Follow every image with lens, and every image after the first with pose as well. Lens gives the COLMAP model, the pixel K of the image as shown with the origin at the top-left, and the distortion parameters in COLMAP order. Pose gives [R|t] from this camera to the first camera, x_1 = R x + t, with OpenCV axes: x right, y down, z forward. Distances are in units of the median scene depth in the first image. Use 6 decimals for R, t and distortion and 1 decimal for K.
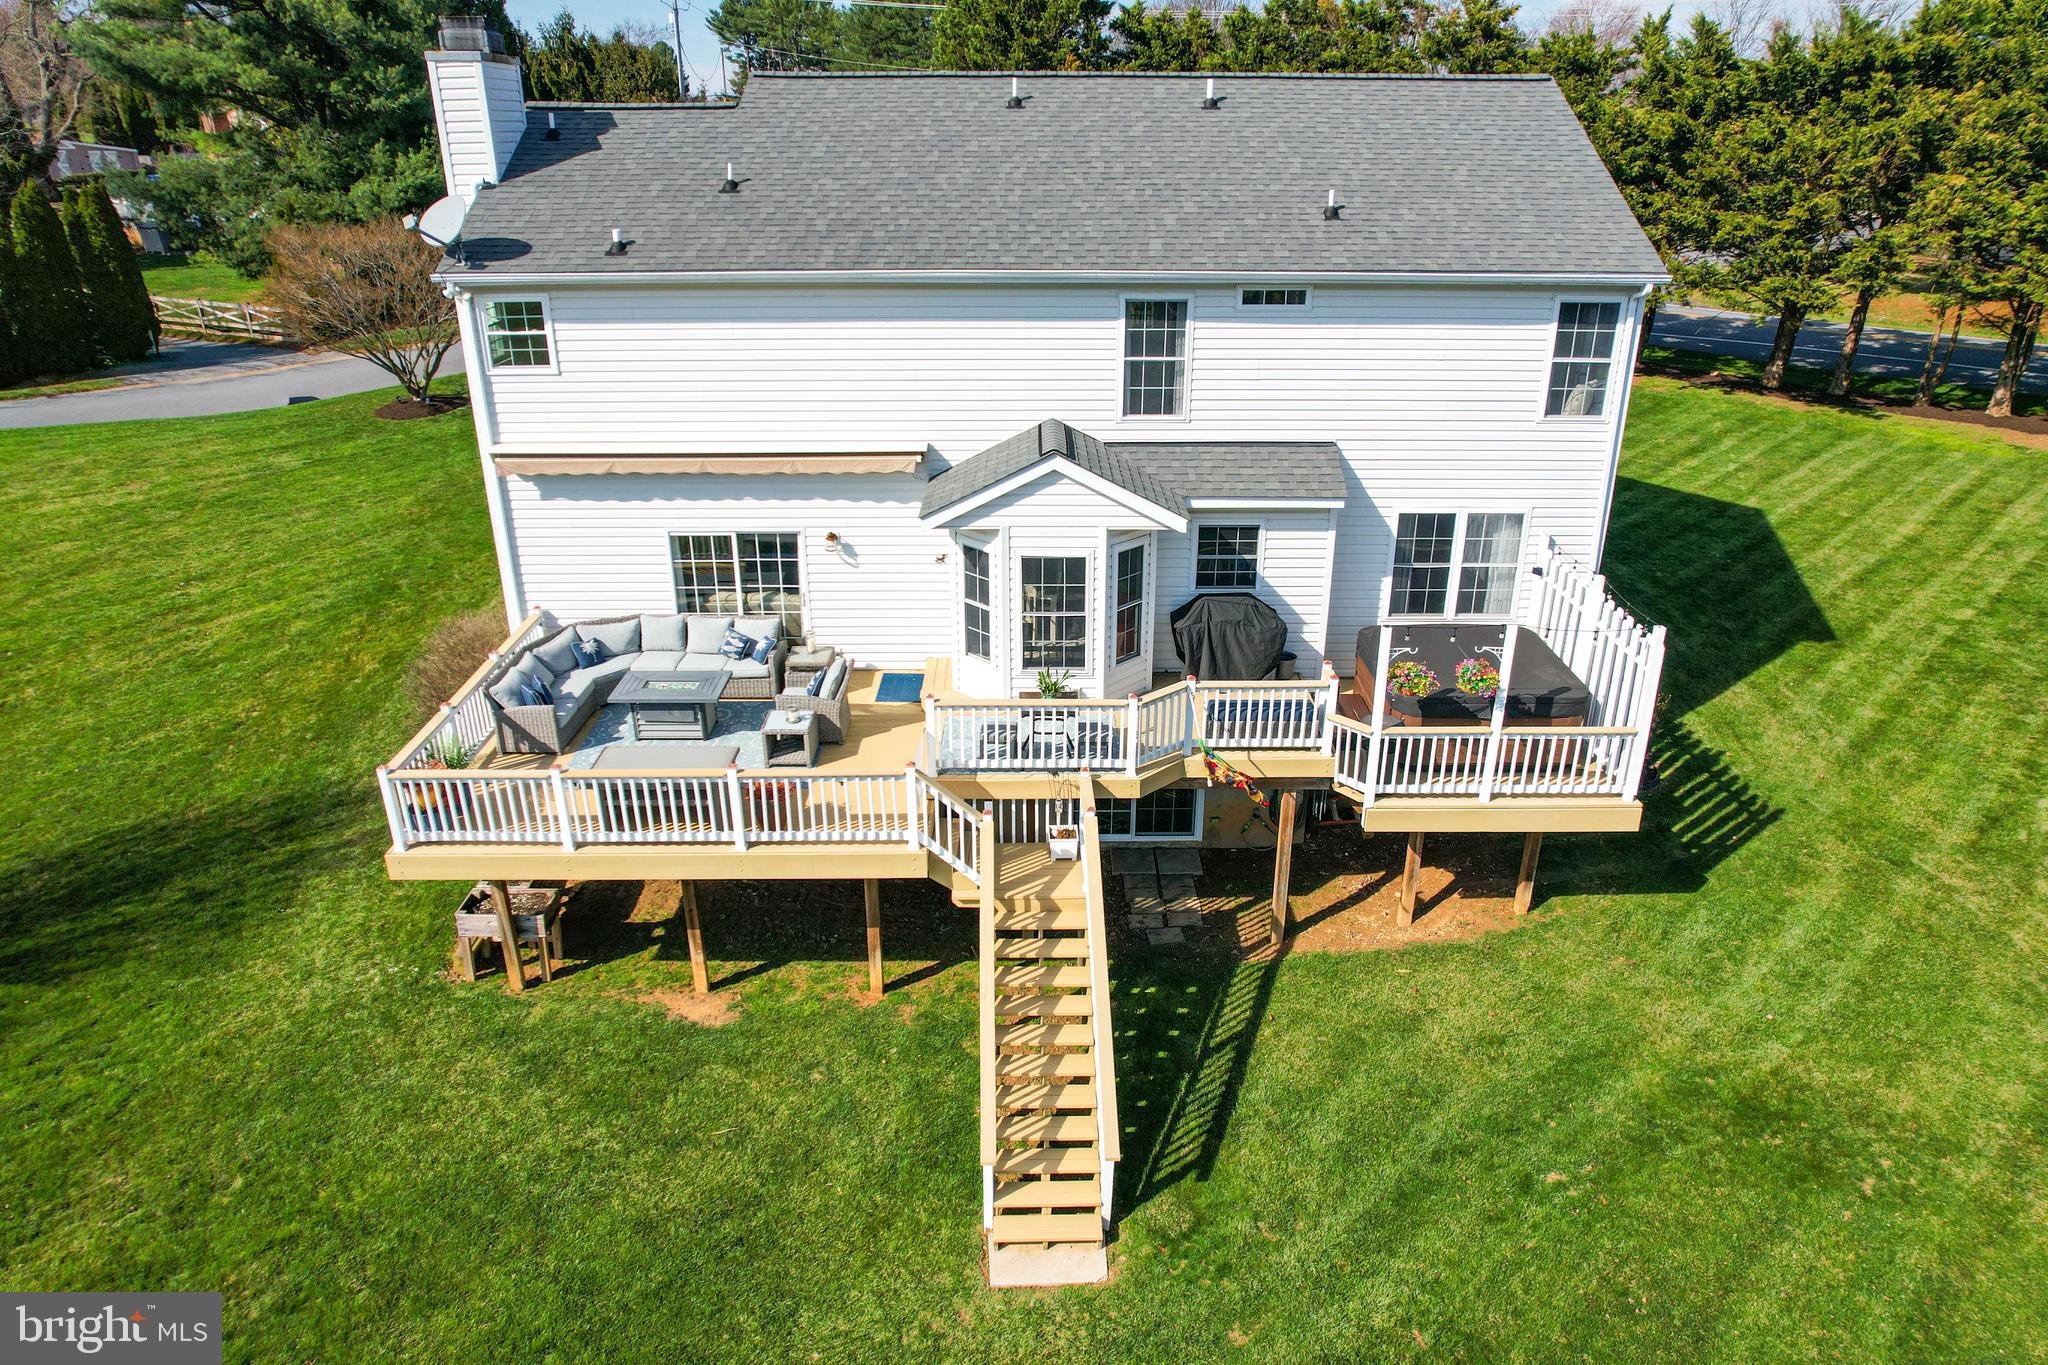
lens RADIAL K [[1297.8, 0, 1024.0], [0, 1297.8, 682.5], [0, 0, 1]] dist [-0.078870, 0.072651]
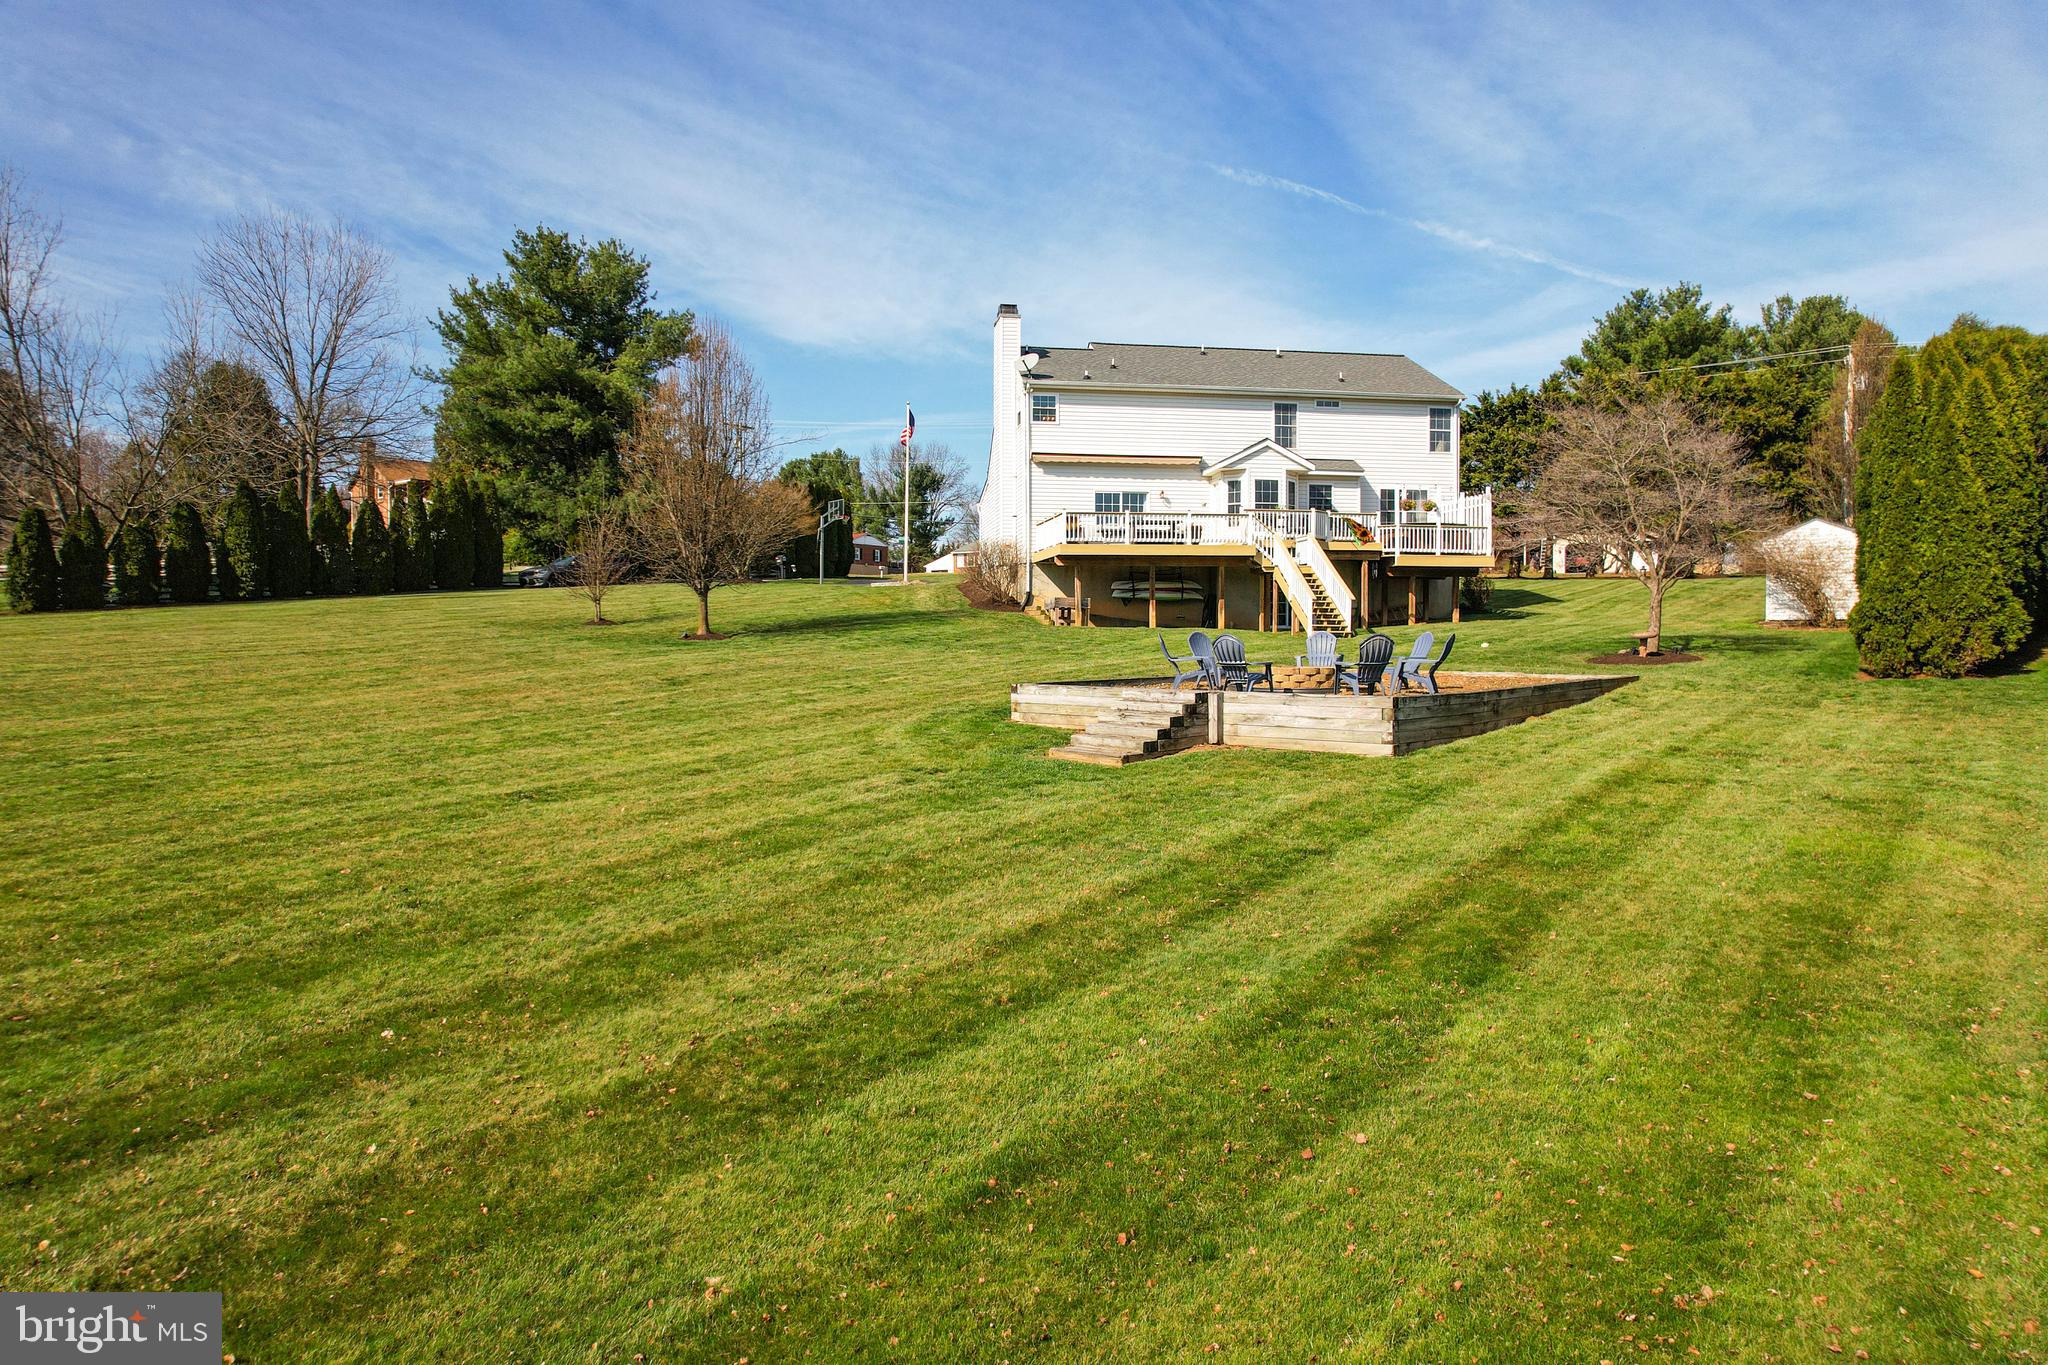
lens RADIAL K [[1292.1, 0, 1026.8], [0, 1292.1, 646.5], [0, 0, 1]] dist [-0.047018, 0.000768]
pose [[0.988023, -0.000172, 0.154308, -0.773093], [0.059971, 0.921814, -0.382965, 1.065312], [-0.142177, 0.387632, 0.910784, -1.060380]]
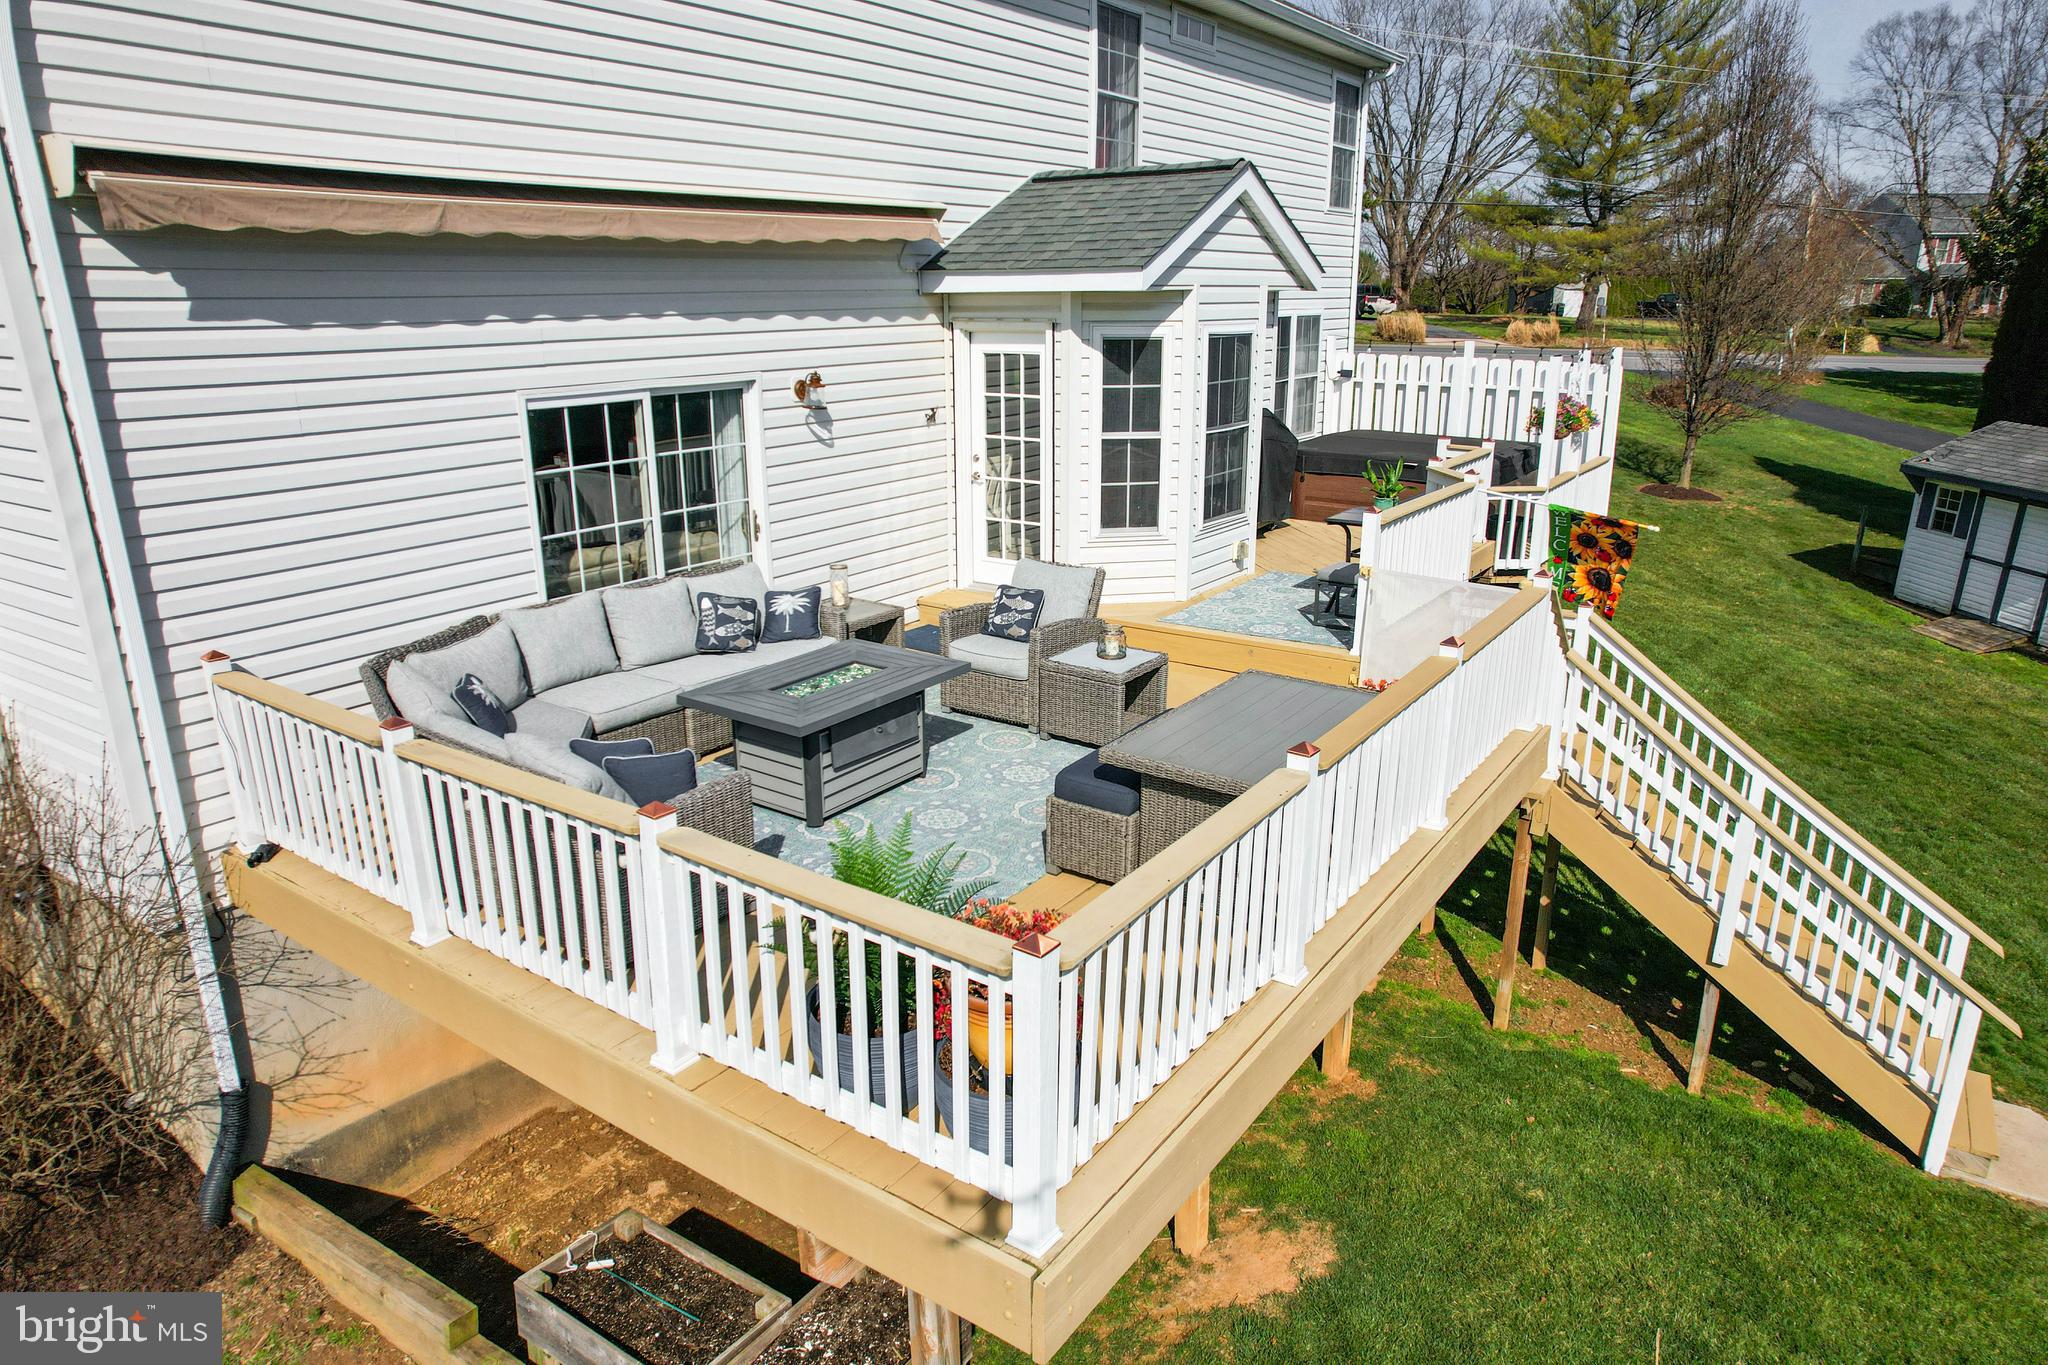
lens RADIAL K [[1297.8, 0, 1024.0], [0, 1297.8, 682.5], [0, 0, 1]] dist [-0.078870, 0.072651]
pose [[0.575106, -0.240672, 0.781876, -0.532538], [0.322516, 0.945041, 0.053671, 0.000819], [-0.751822, 0.221301, 0.621120, 0.637796]]
